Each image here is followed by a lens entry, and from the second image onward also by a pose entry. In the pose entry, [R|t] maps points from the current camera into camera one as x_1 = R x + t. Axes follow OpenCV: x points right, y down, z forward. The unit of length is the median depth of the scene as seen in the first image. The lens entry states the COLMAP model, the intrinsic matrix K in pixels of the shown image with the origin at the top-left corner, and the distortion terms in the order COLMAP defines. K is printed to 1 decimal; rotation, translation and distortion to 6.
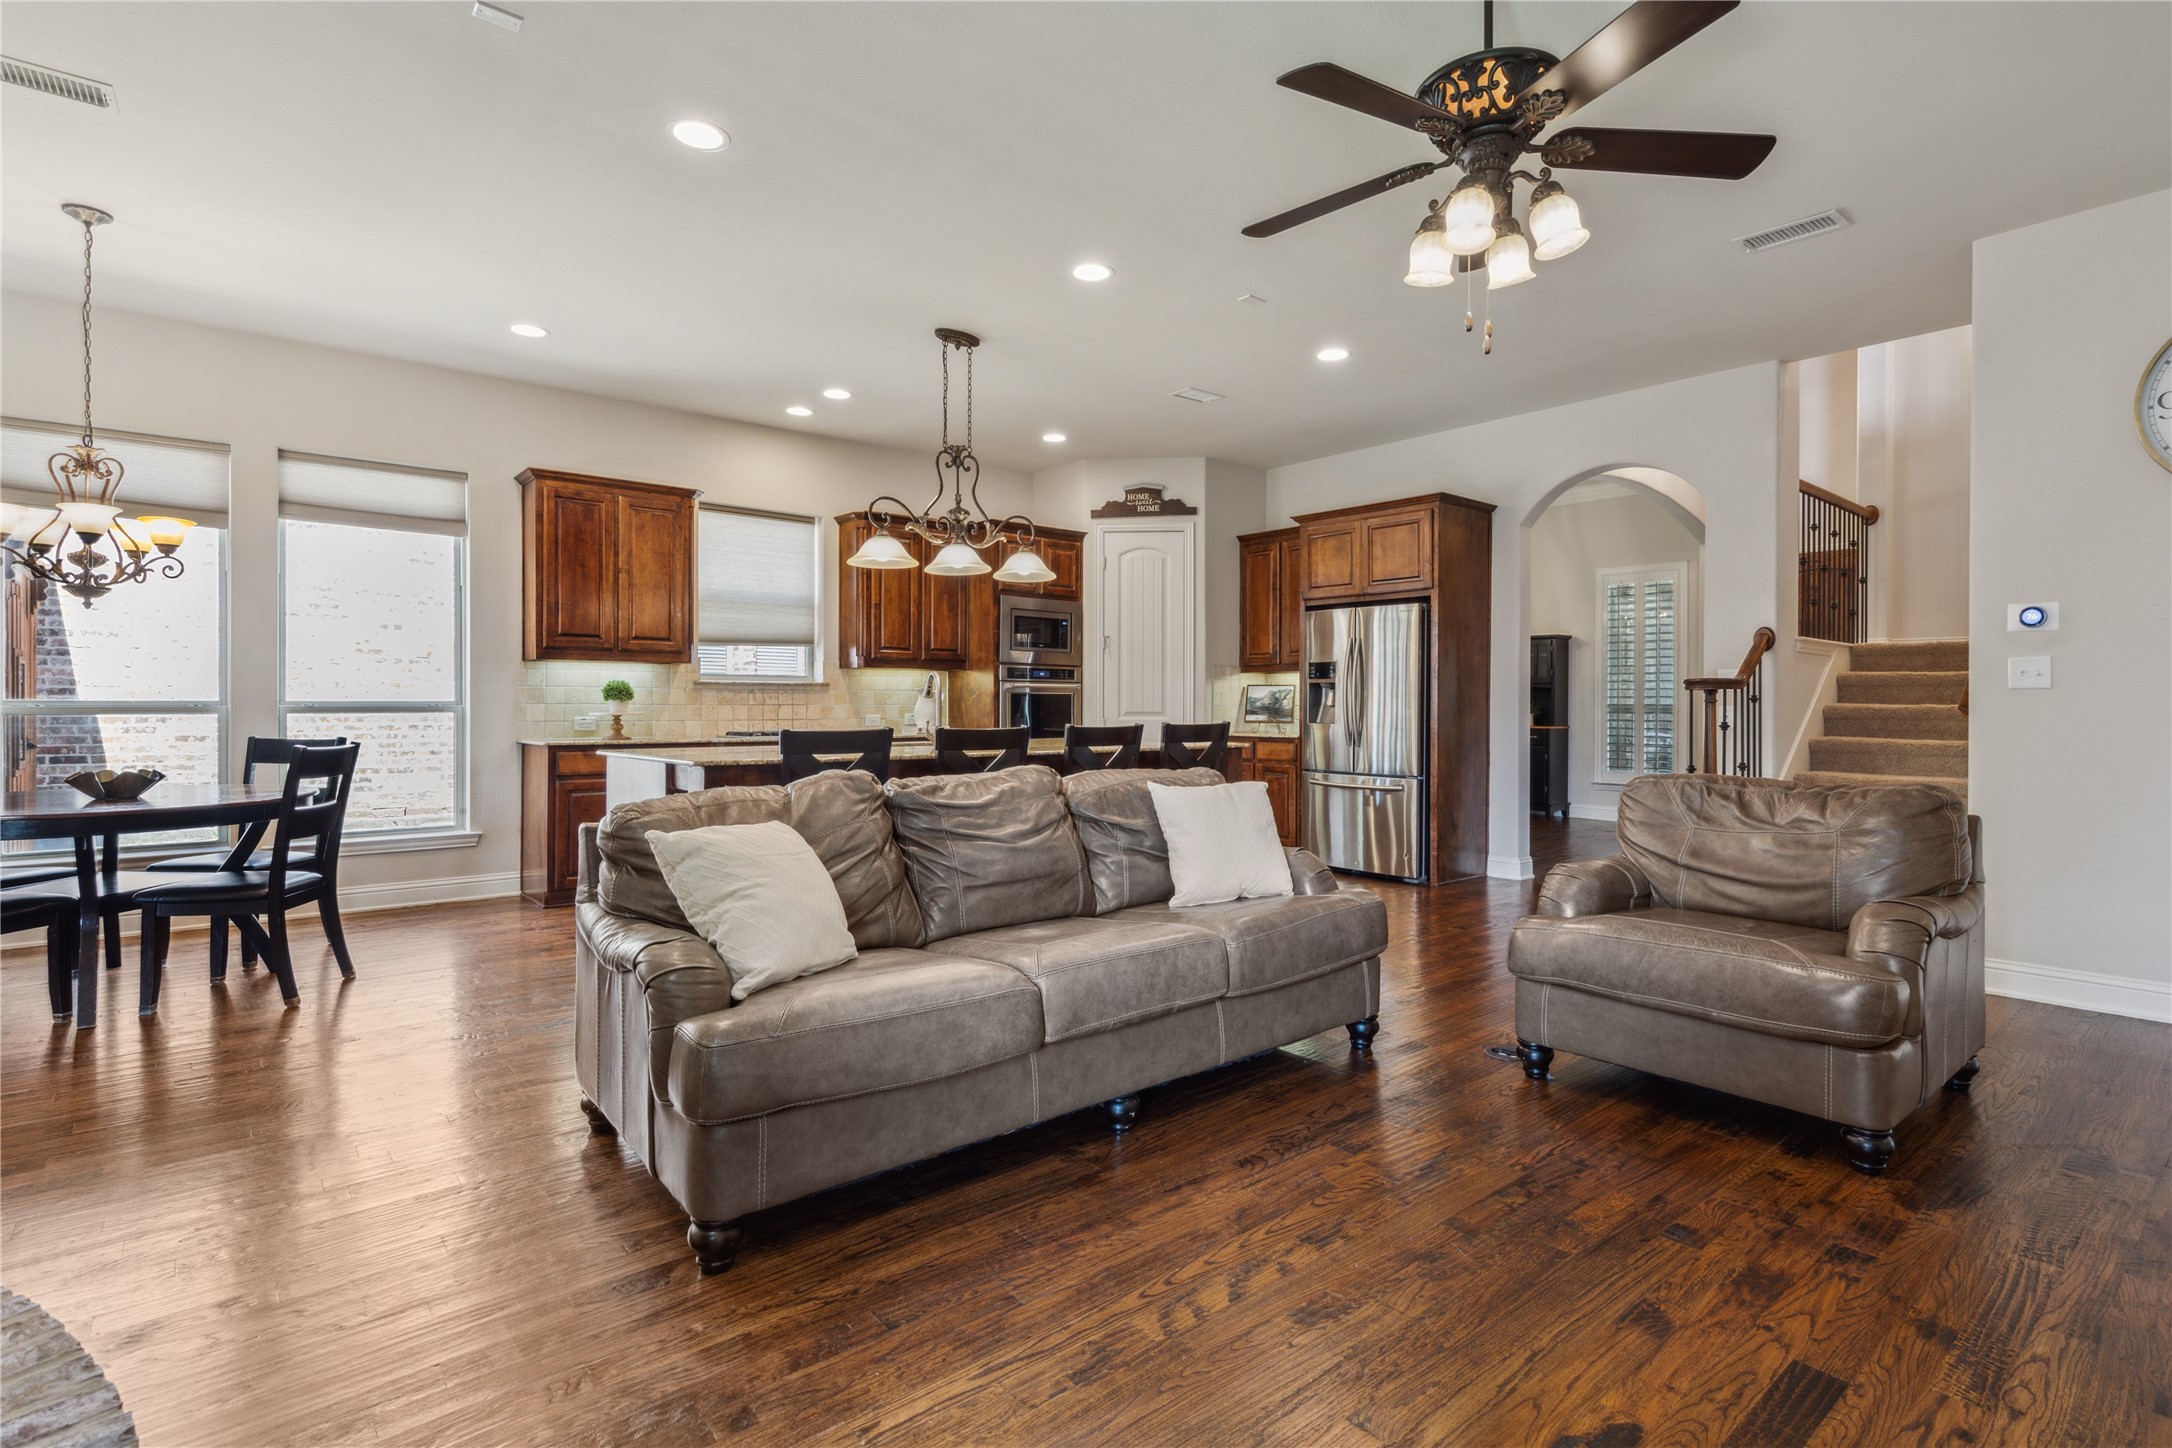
lens RADIAL K [[1048.5, 0, 1091.5], [0, 1048.5, 703.4], [0, 0, 1]] dist [-0.001816, -0.000586]
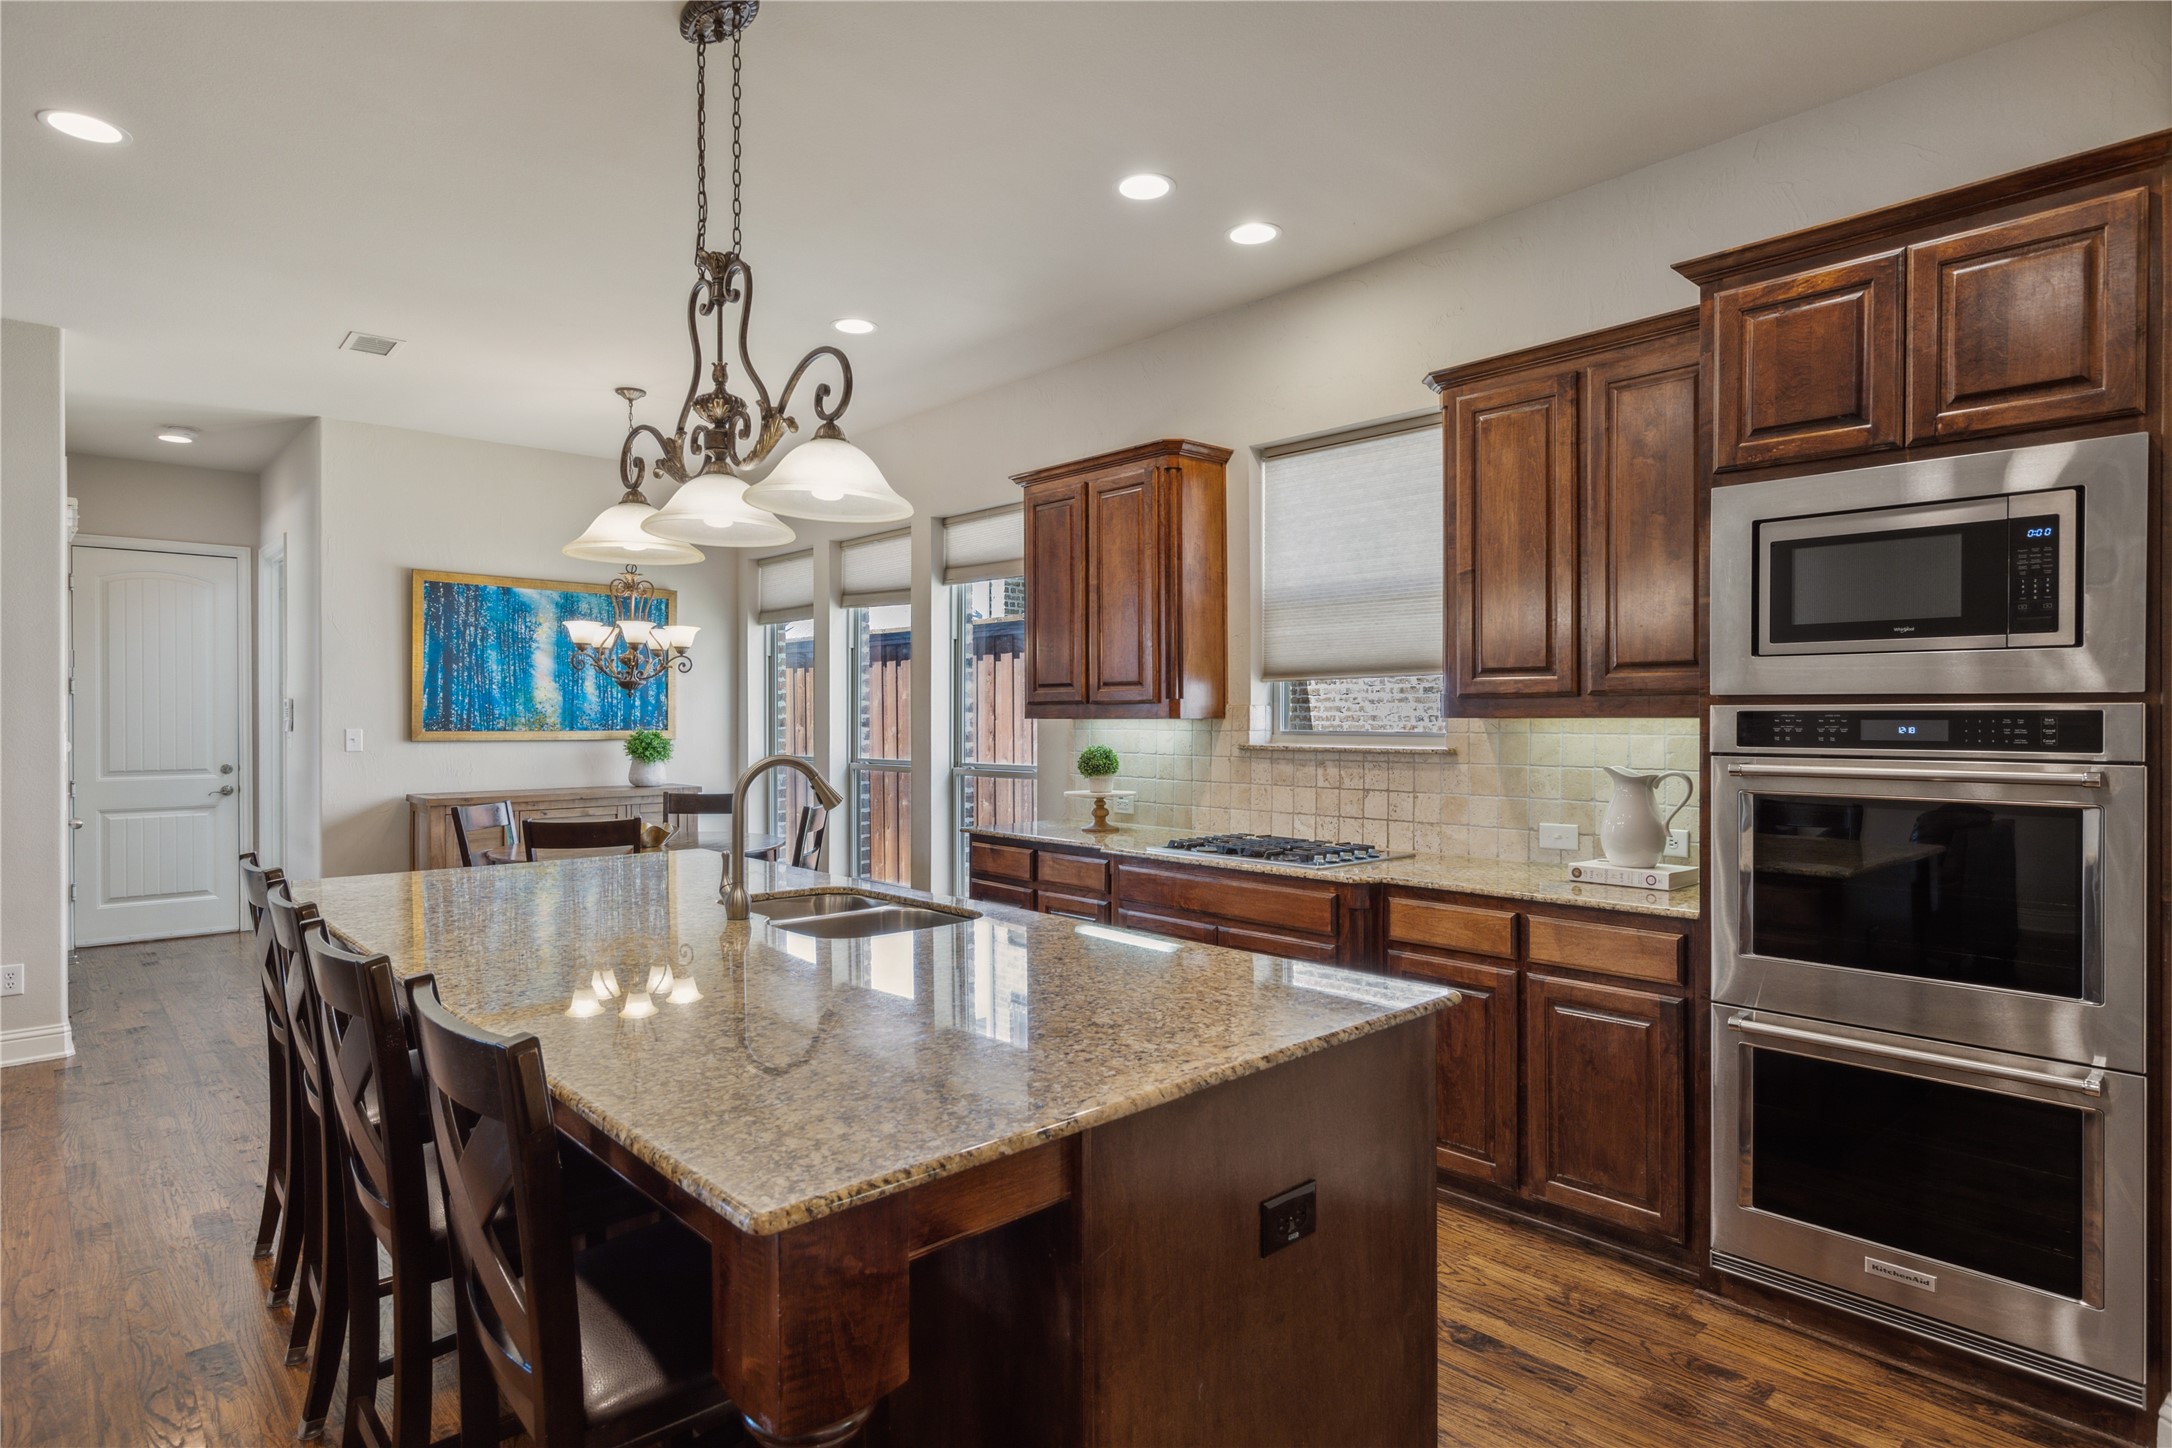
lens RADIAL K [[1150.9, 0, 1086.0], [0, 1150.9, 724.0], [0, 0, 1]] dist [-0.000611, -0.000358]
pose [[0.043541, 0.004399, -0.999042, 0.268158], [0.002393, 0.999987, 0.004507, -0.034160], [0.999049, -0.002586, 0.043530, 0.819239]]
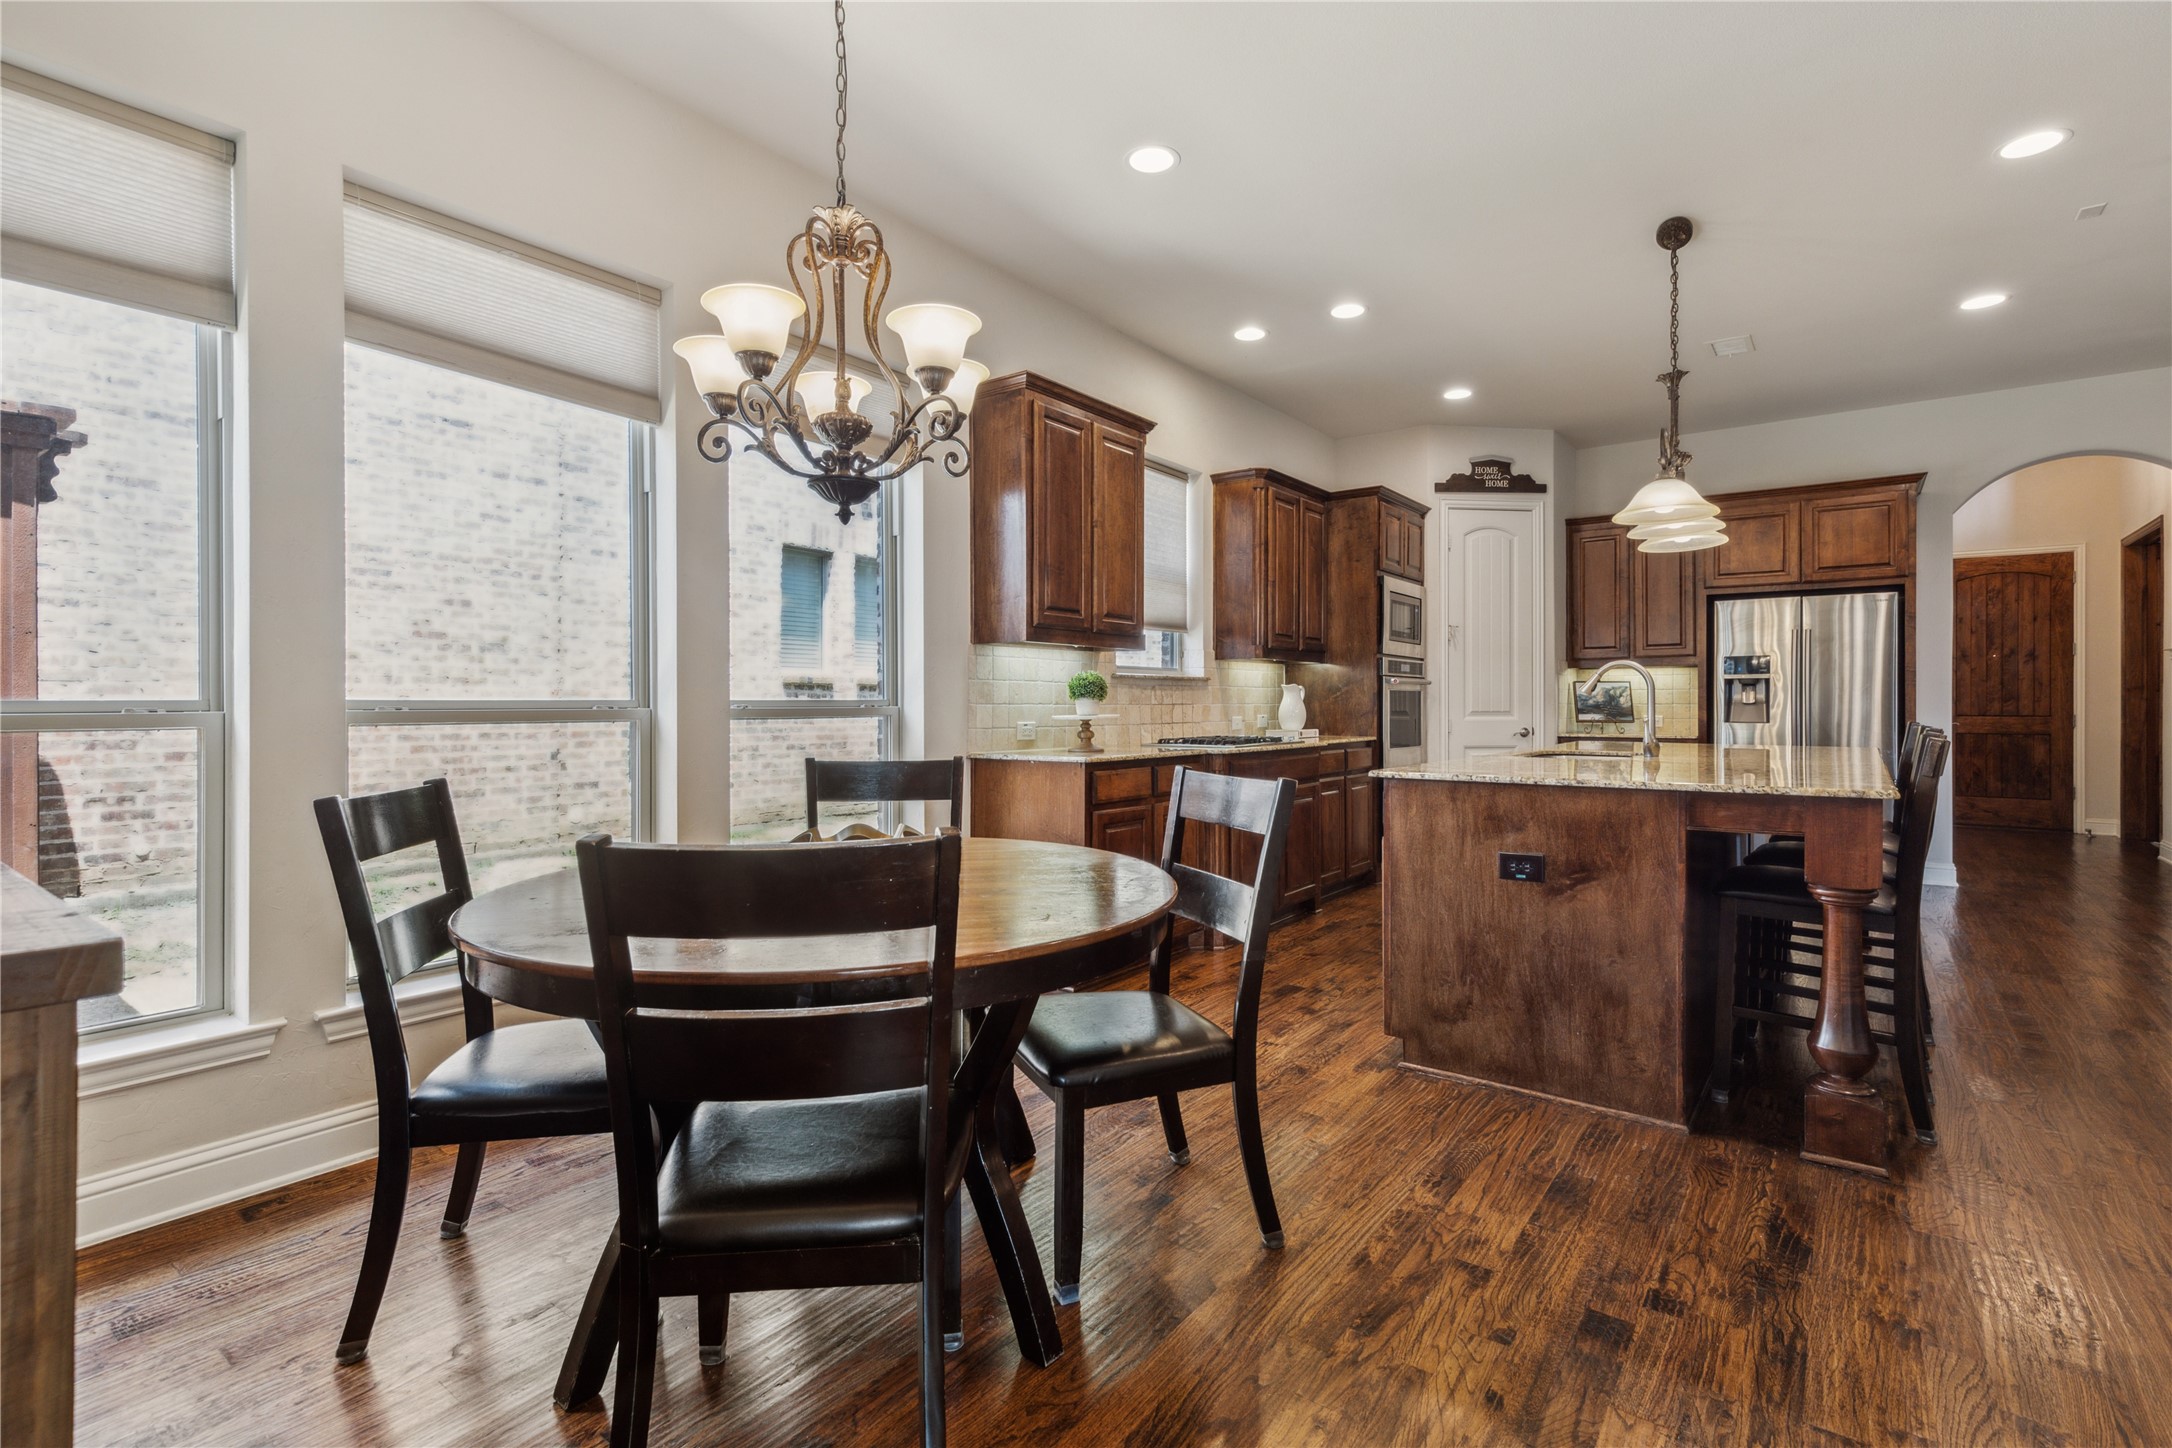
lens RADIAL K [[1004.9, 0, 1090.5], [0, 1004.9, 702.4], [0, 0, 1]] dist [0.009697, -0.000392]
pose [[0.975079, -0.002909, 0.221840, -0.519775], [0.003056, 0.999995, -0.000320, -0.000007], [-0.221838, 0.000990, 0.975083, 0.261373]]
